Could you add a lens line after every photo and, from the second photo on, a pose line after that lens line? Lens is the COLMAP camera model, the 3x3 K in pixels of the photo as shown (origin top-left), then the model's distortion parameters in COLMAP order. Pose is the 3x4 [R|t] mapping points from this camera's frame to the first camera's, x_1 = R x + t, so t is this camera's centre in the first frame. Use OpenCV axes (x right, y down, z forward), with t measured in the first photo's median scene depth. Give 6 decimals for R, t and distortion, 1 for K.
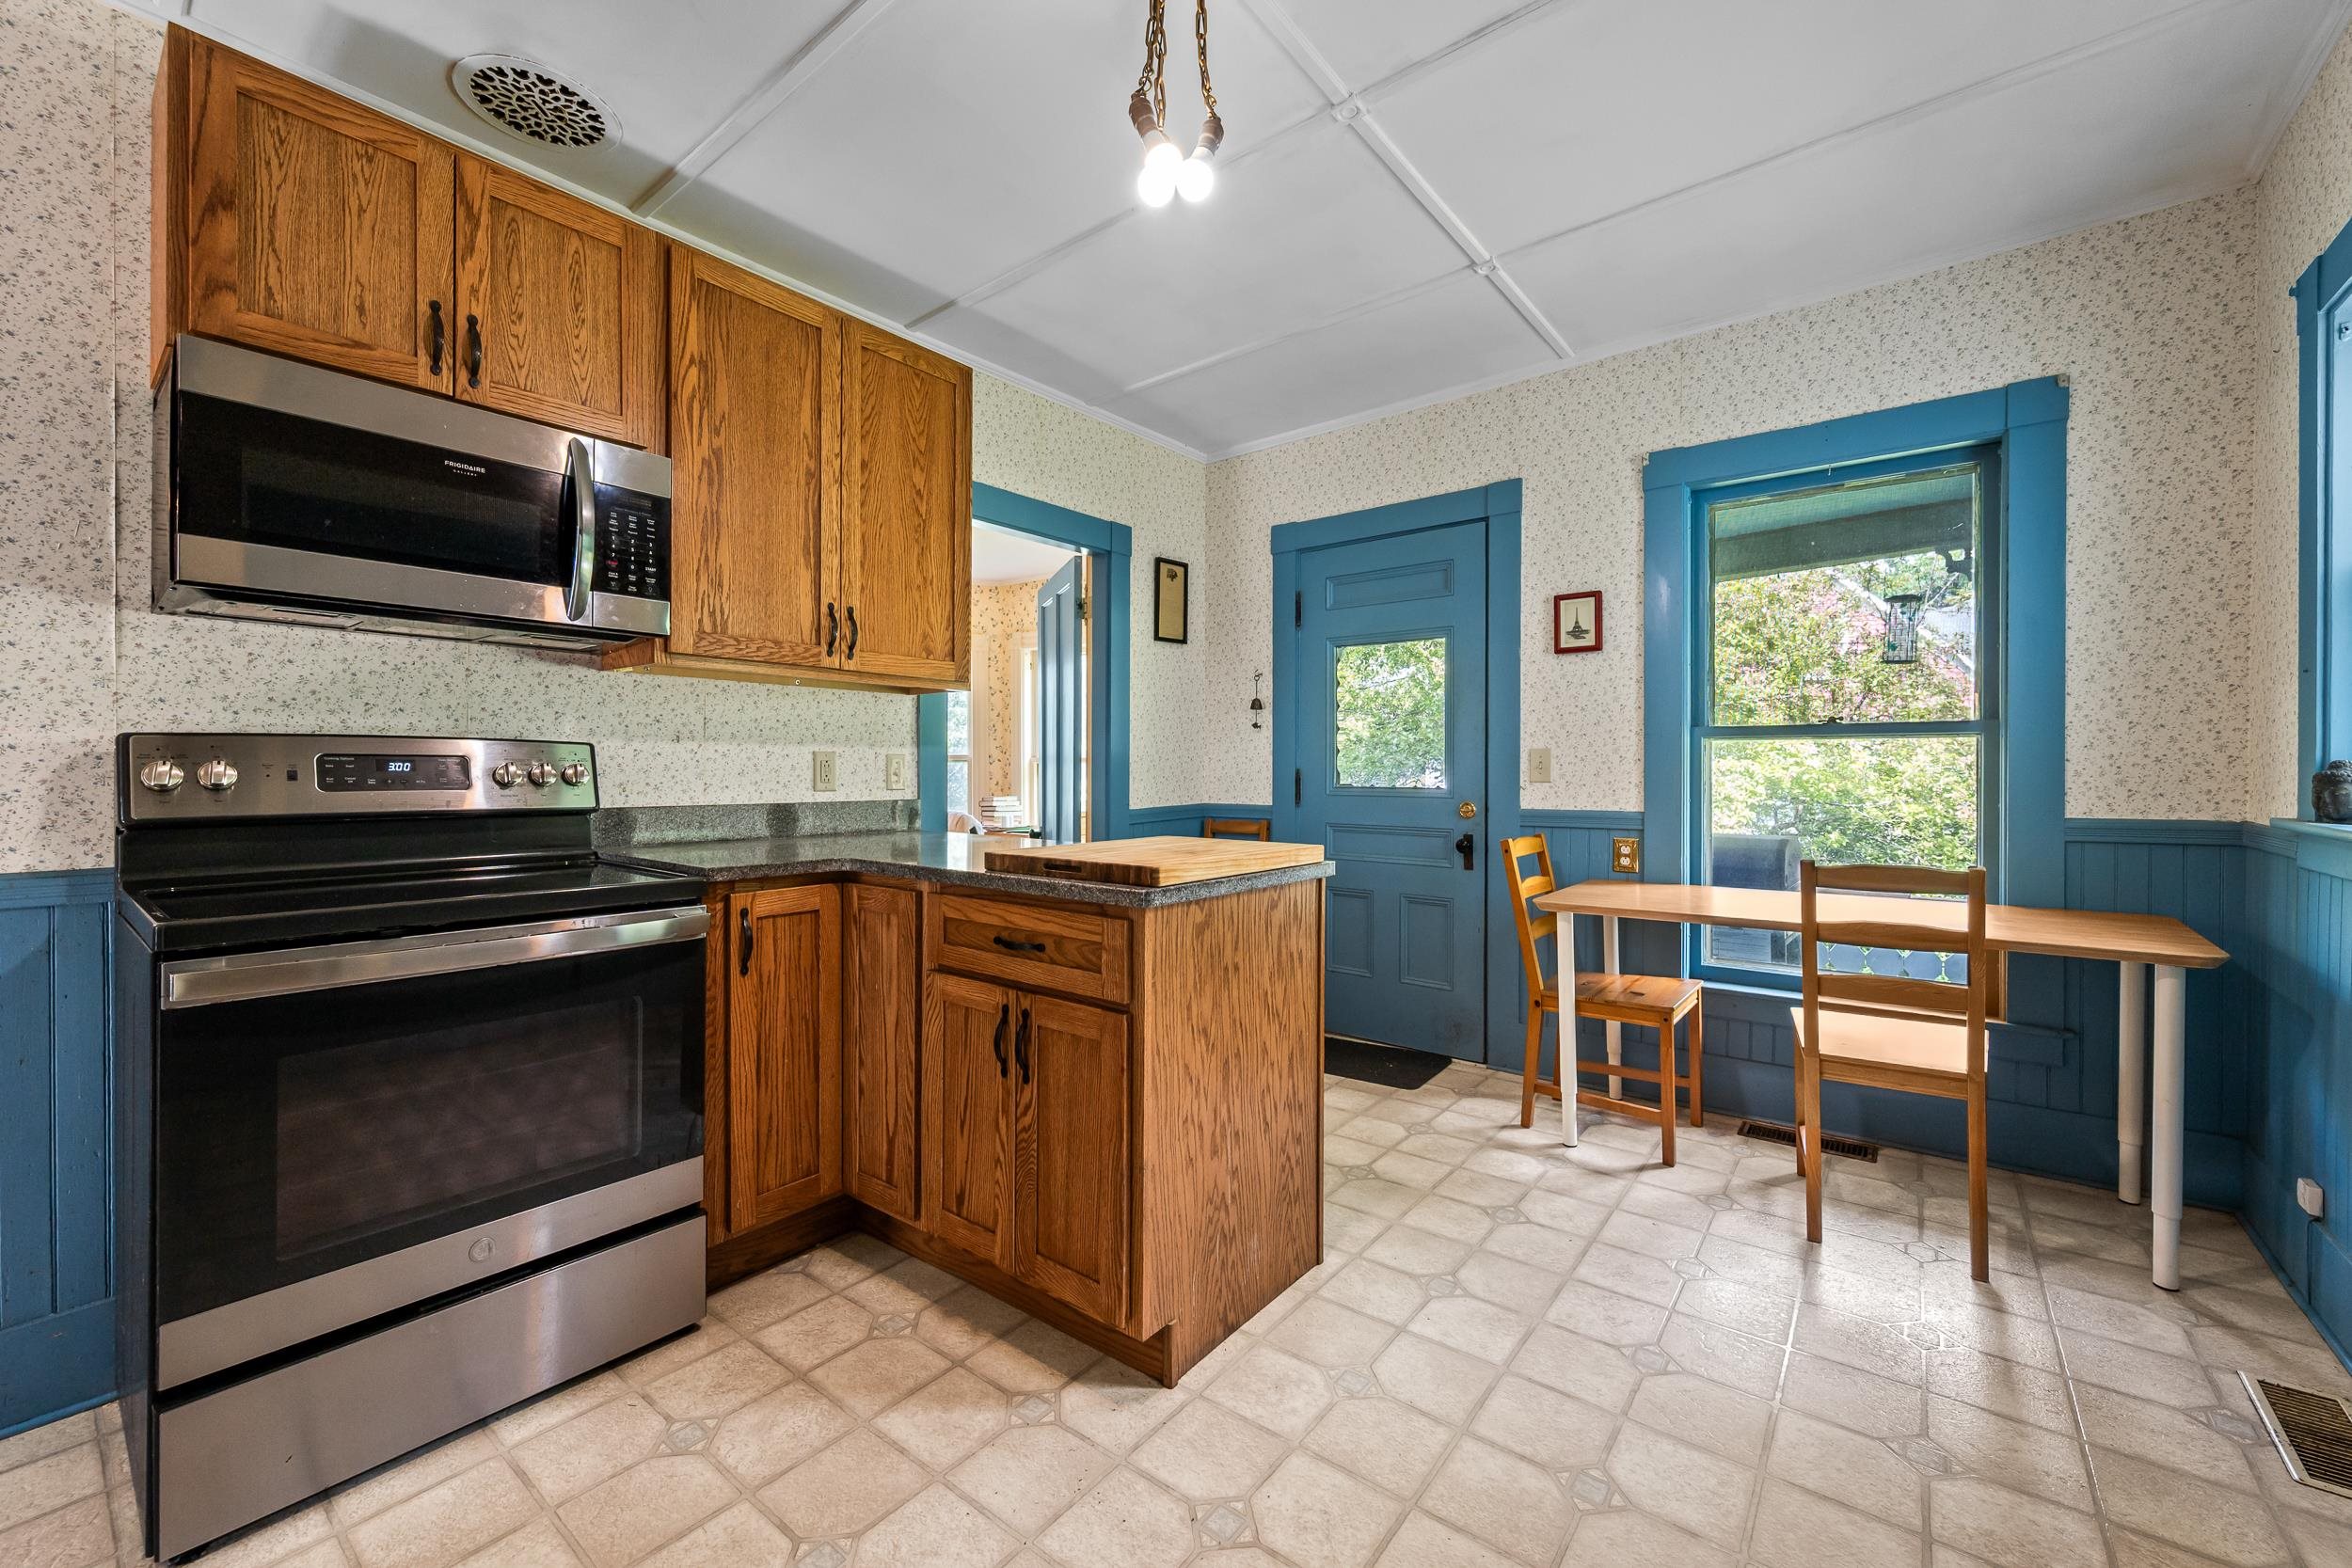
lens RADIAL K [[923.5, 0, 1183.6], [0, 923.5, 762.2], [0, 0, 1]] dist [-0.000117, -0.000020]
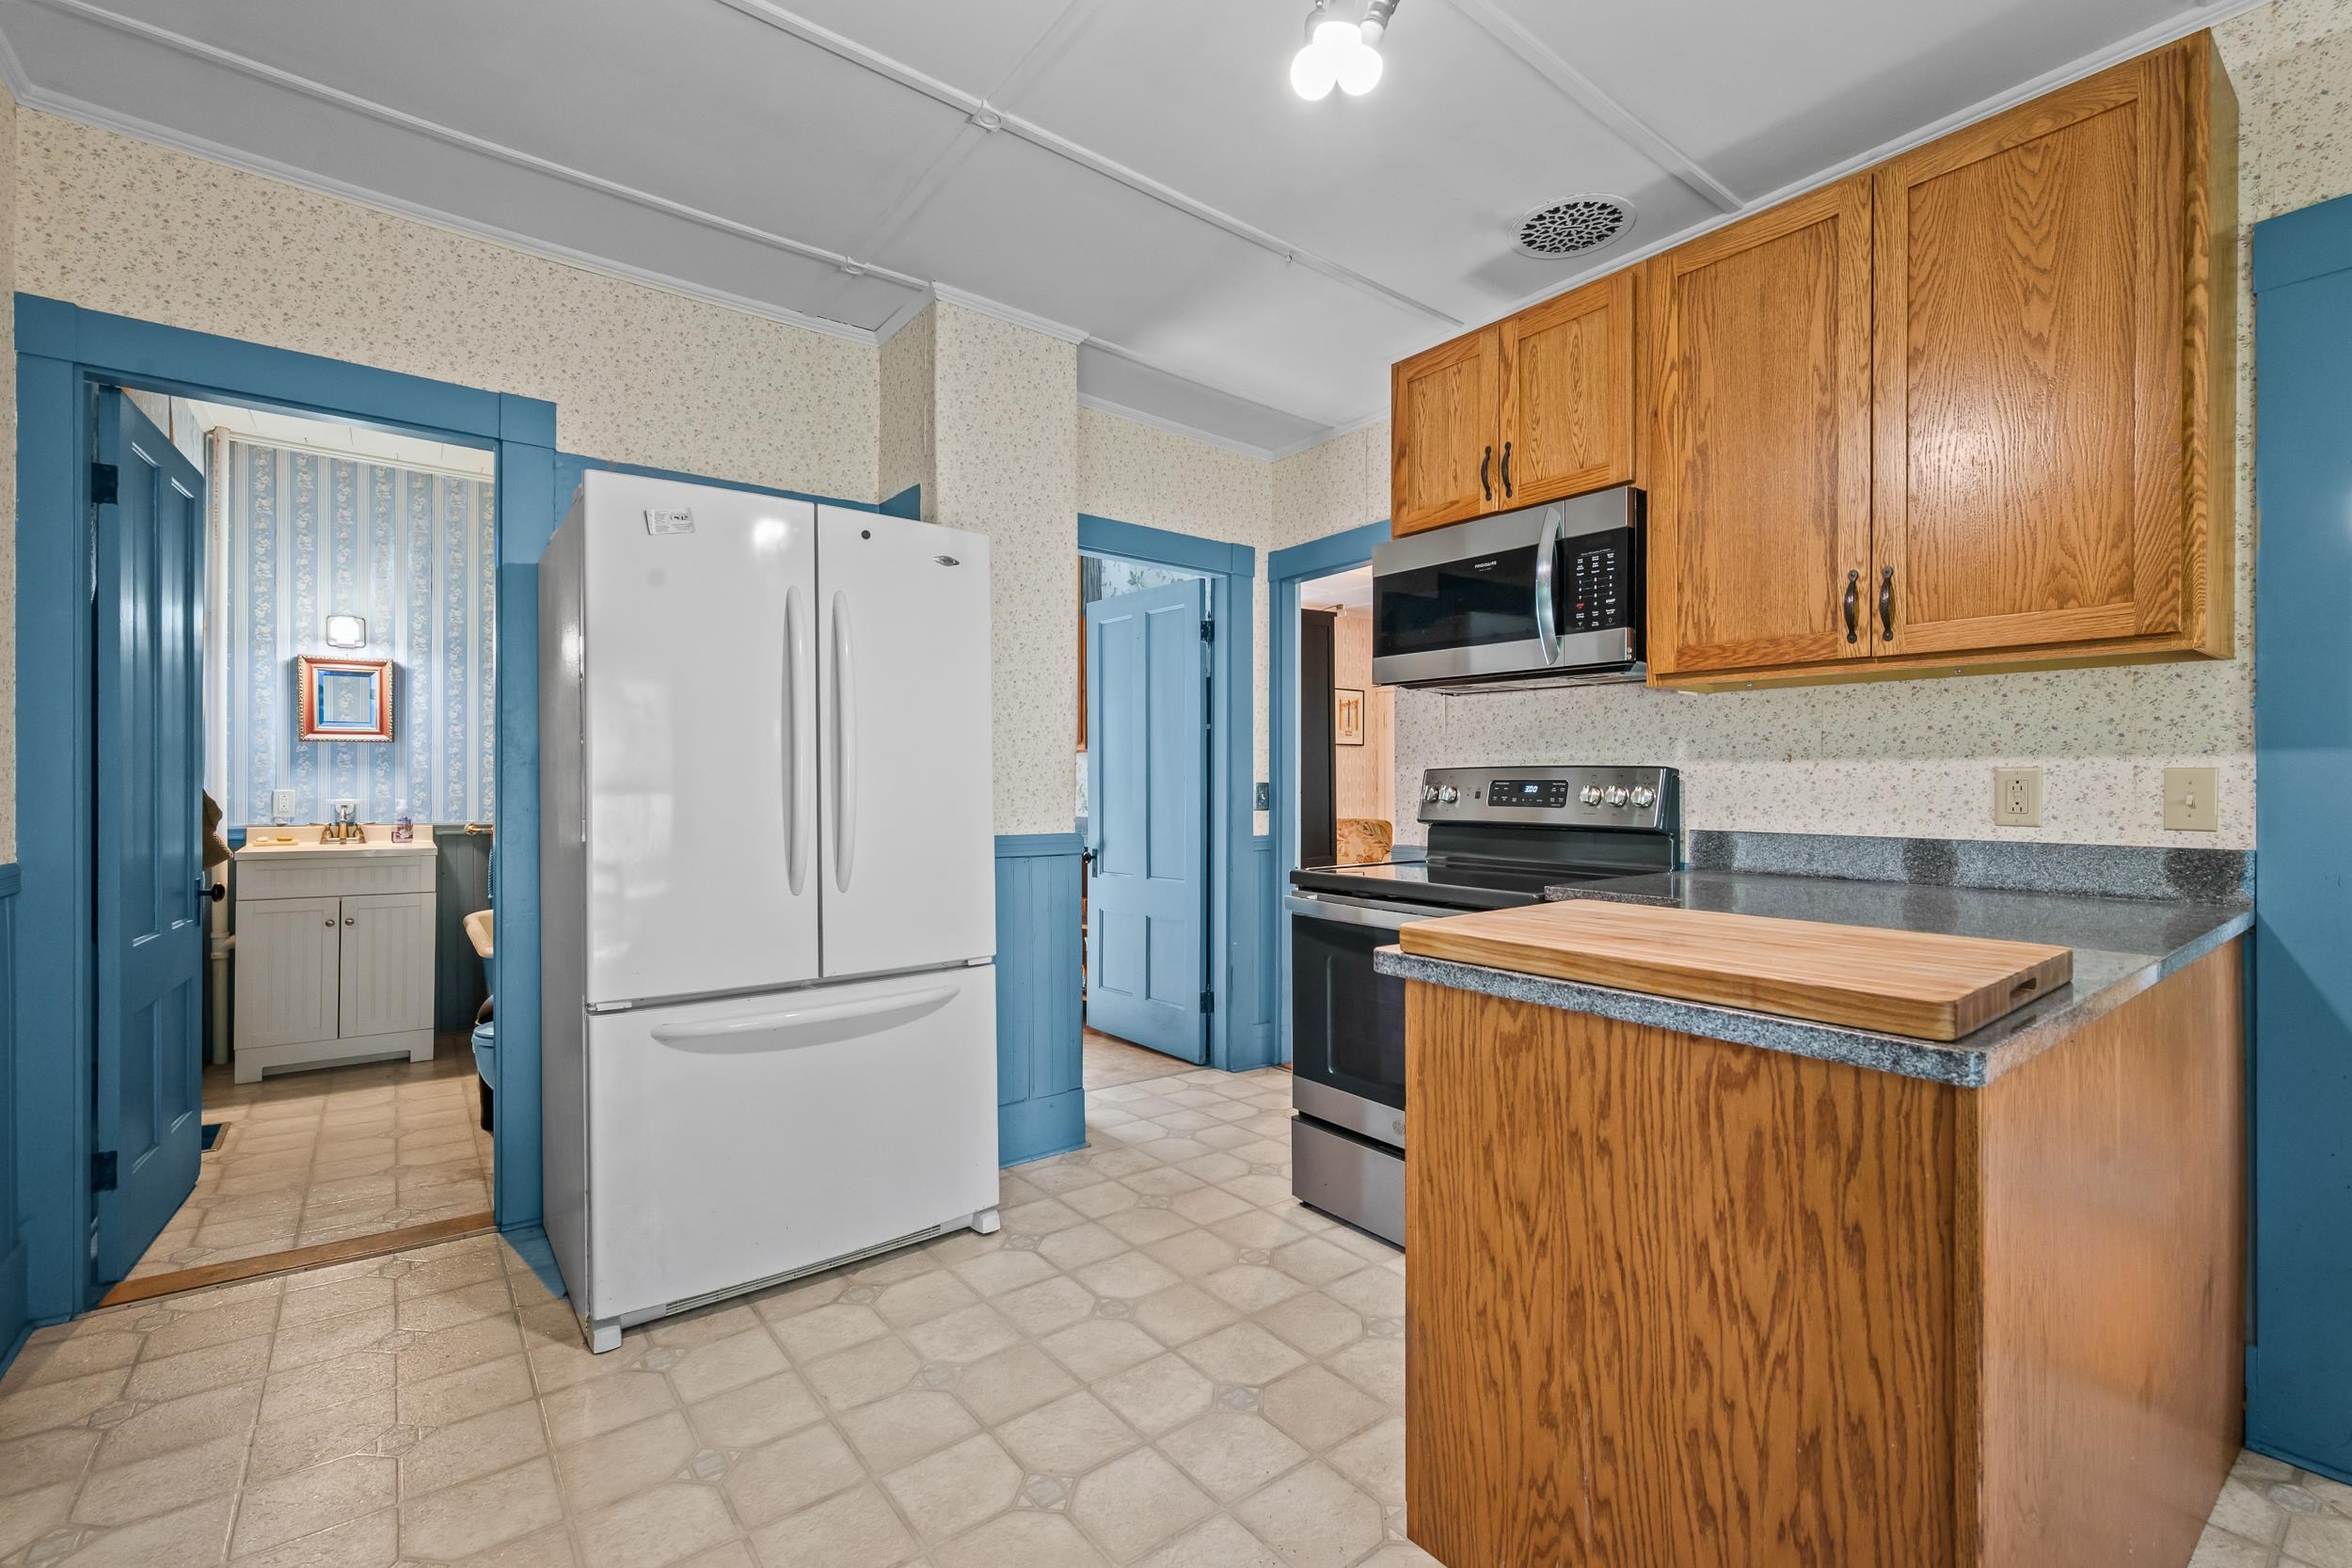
lens RADIAL K [[984.5, 0, 1176.0], [0, 984.5, 784.0], [0, 0, 1]] dist [0.000205, -0.000177]
pose [[-0.223155, -0.001662, -0.974782, 0.552338], [0.006809, 0.999971, -0.003264, -0.001189], [0.974759, -0.007365, -0.223137, 0.686918]]
